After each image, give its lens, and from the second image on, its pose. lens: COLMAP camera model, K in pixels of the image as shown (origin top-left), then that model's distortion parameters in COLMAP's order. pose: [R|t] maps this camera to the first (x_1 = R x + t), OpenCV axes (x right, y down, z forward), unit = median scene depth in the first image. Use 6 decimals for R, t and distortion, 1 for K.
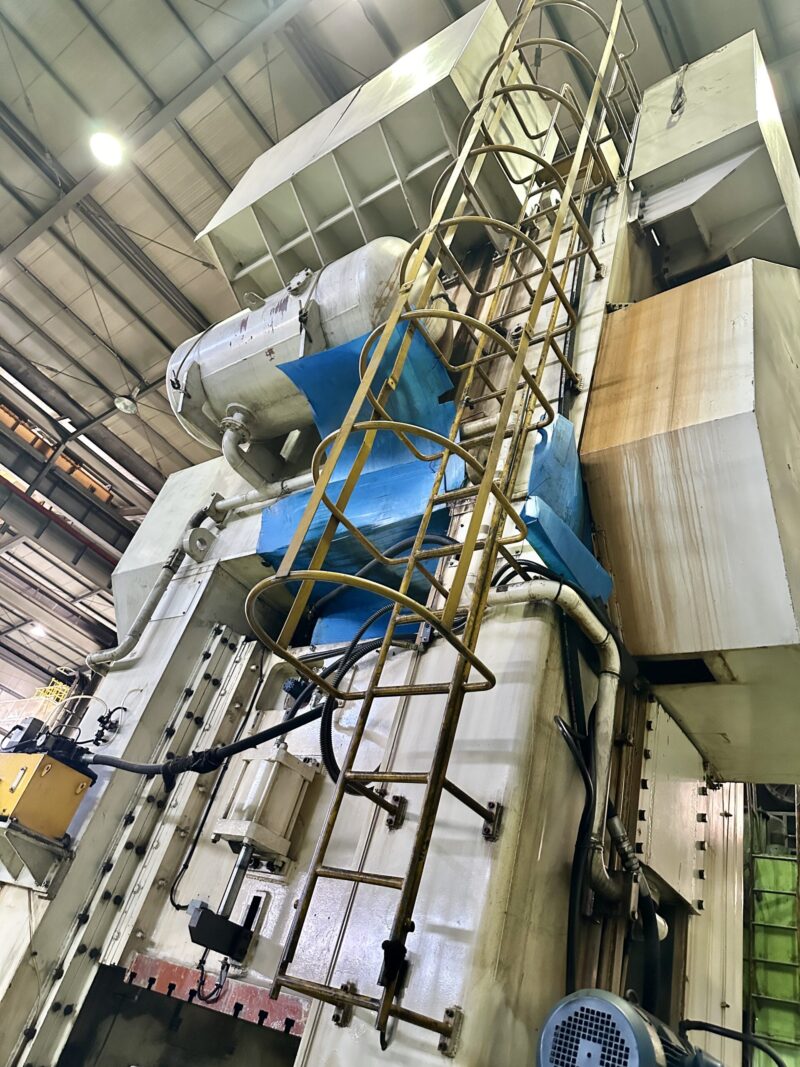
lens RADIAL K [[754.1, 0, 402.8], [0, 754.1, 528.0], [0, 0, 1]] dist [0.105283, -0.158471]
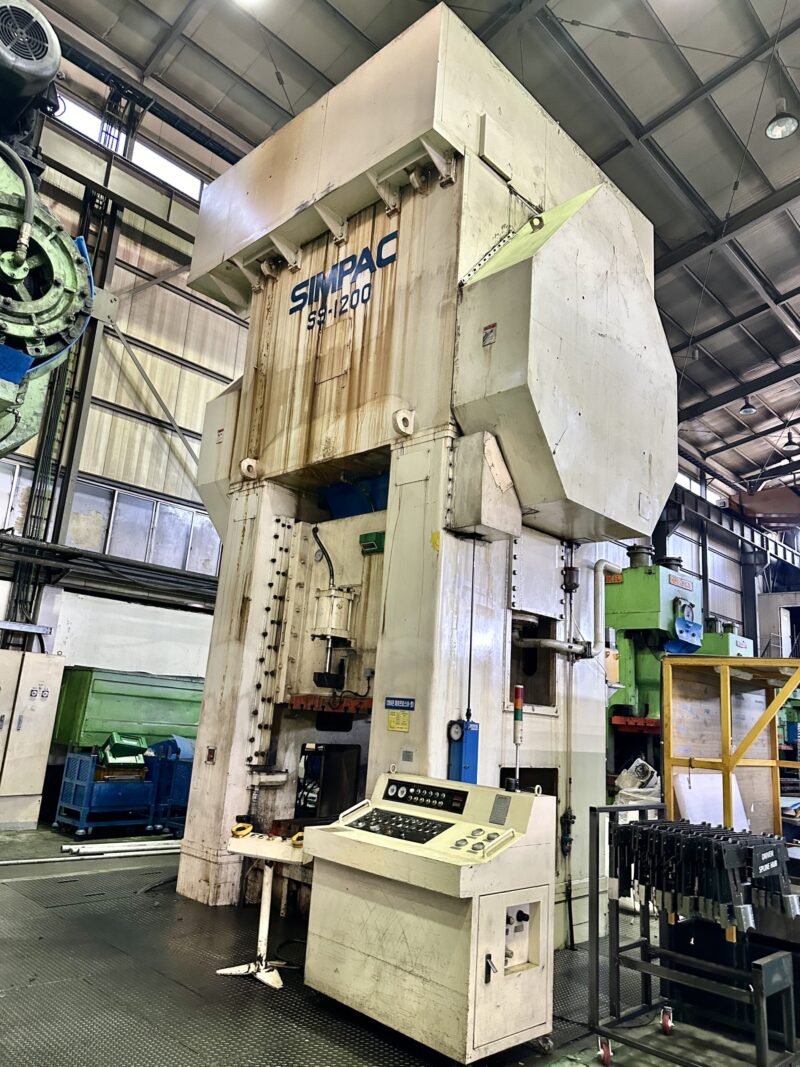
lens RADIAL K [[754.1, 0, 402.8], [0, 754.1, 528.0], [0, 0, 1]] dist [0.105283, -0.158471]
pose [[0.971786, -0.220279, -0.084317, 0.192880], [0.235864, 0.908663, 0.344529, -0.438896], [0.000723, -0.354696, 0.934981, -0.670494]]
